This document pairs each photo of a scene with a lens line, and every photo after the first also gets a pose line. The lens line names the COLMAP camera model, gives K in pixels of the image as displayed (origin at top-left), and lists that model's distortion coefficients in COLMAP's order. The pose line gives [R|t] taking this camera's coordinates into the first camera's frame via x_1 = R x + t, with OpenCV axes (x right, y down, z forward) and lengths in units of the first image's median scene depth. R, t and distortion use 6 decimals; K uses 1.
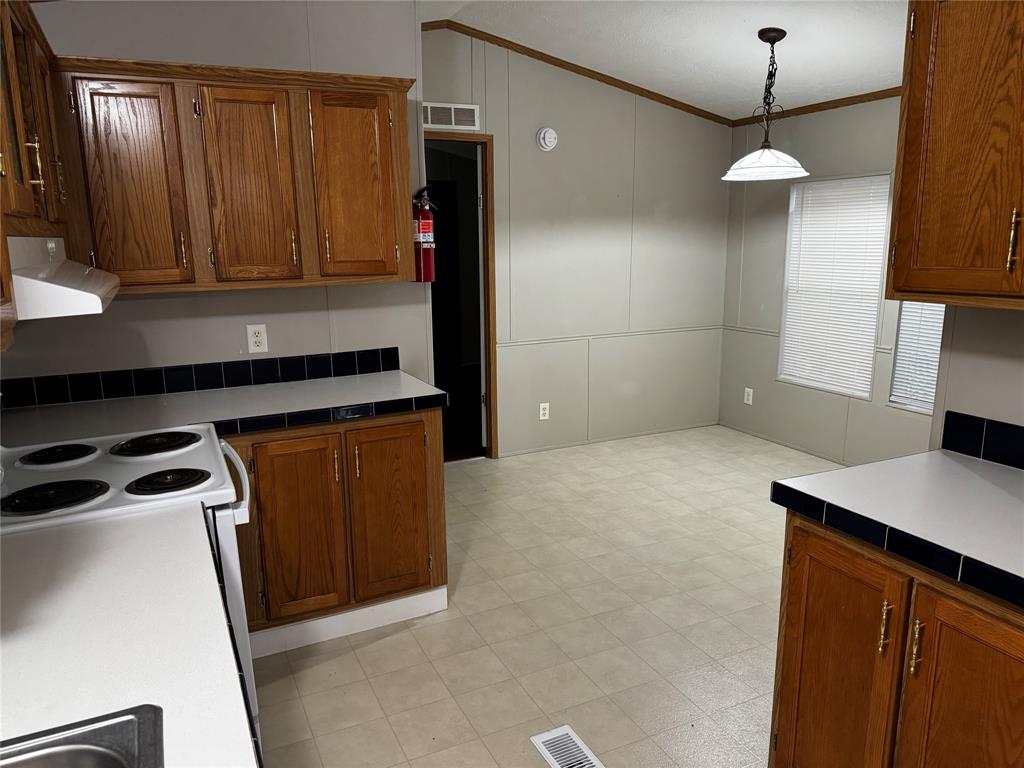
lens RADIAL K [[724.7, 0, 513.8], [0, 724.7, 387.9], [0, 0, 1]] dist [0.085289, -0.142059]
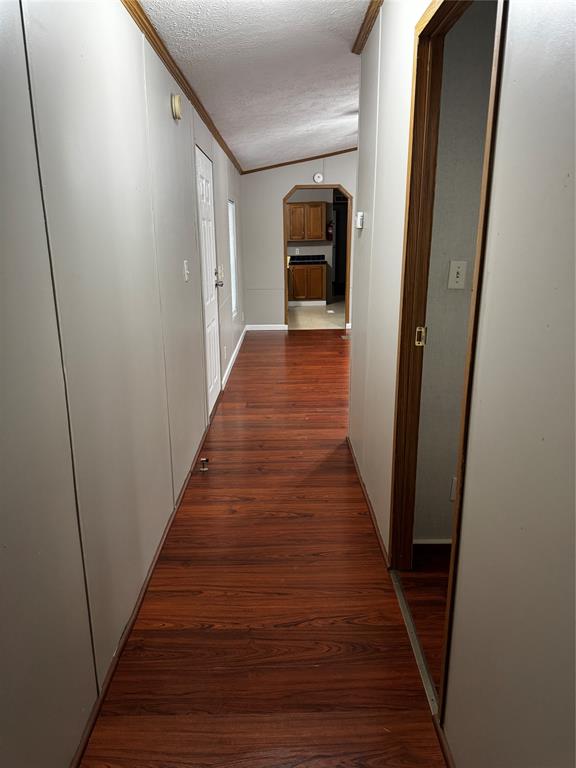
lens RADIAL K [[544.0, 0, 288.0], [0, 544.0, 384.0], [0, 0, 1]] dist [0.096969, -0.167565]
pose [[0.905150, 0.115660, -0.409054, 1.415559], [-0.089610, 0.992566, 0.082360, 0.609259], [0.415539, -0.037893, 0.908786, -2.851157]]
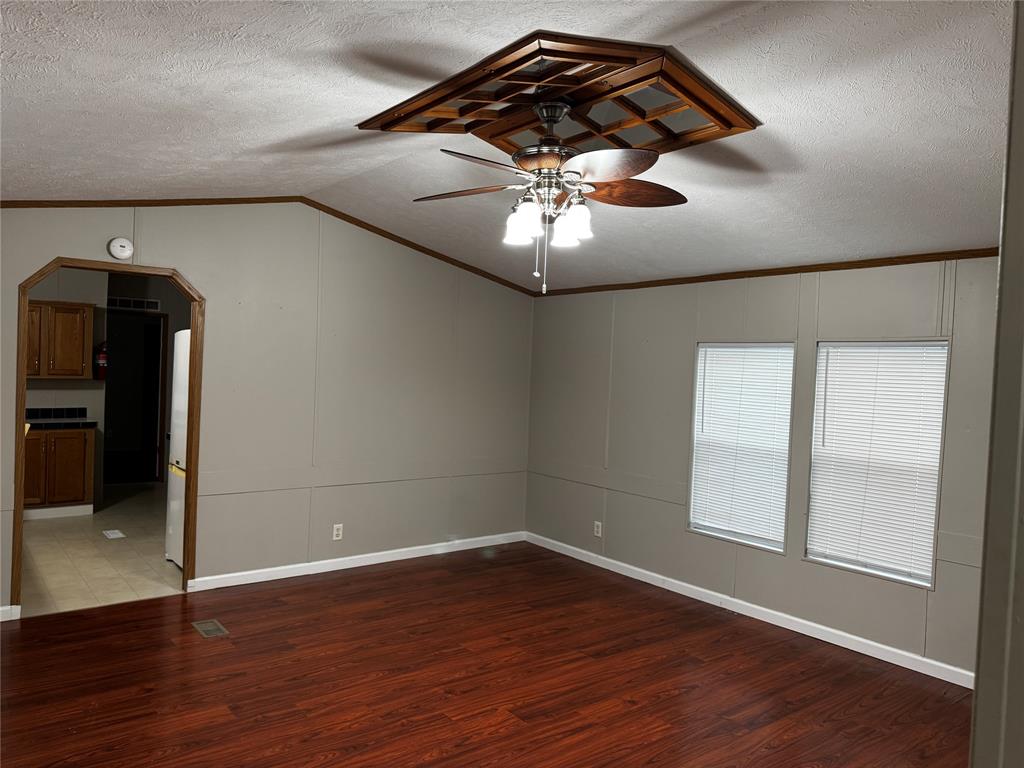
lens RADIAL K [[725.4, 0, 513.8], [0, 725.4, 382.8], [0, 0, 1]] dist [0.096969, -0.167565]
pose [[0.976358, 0.042669, 0.211905, 0.788972], [-0.002425, 0.982424, -0.186646, 0.353037], [-0.216145, 0.181719, 0.959302, -1.826392]]
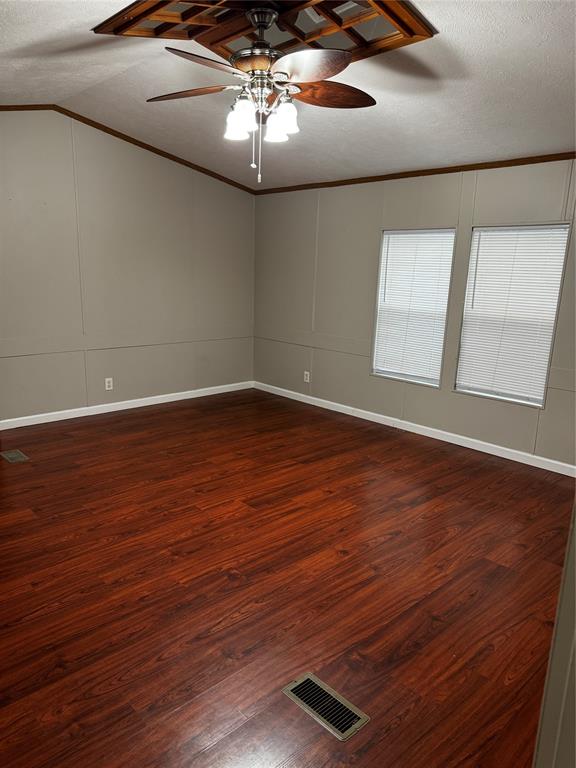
lens RADIAL K [[544.0, 0, 288.0], [0, 544.0, 384.0], [0, 0, 1]] dist [0.096969, -0.167565]
pose [[0.956538, -0.029870, 0.290072, 0.805044], [0.026047, 0.999516, 0.017034, 0.368617], [-0.290441, -0.008738, 0.956853, -1.794788]]
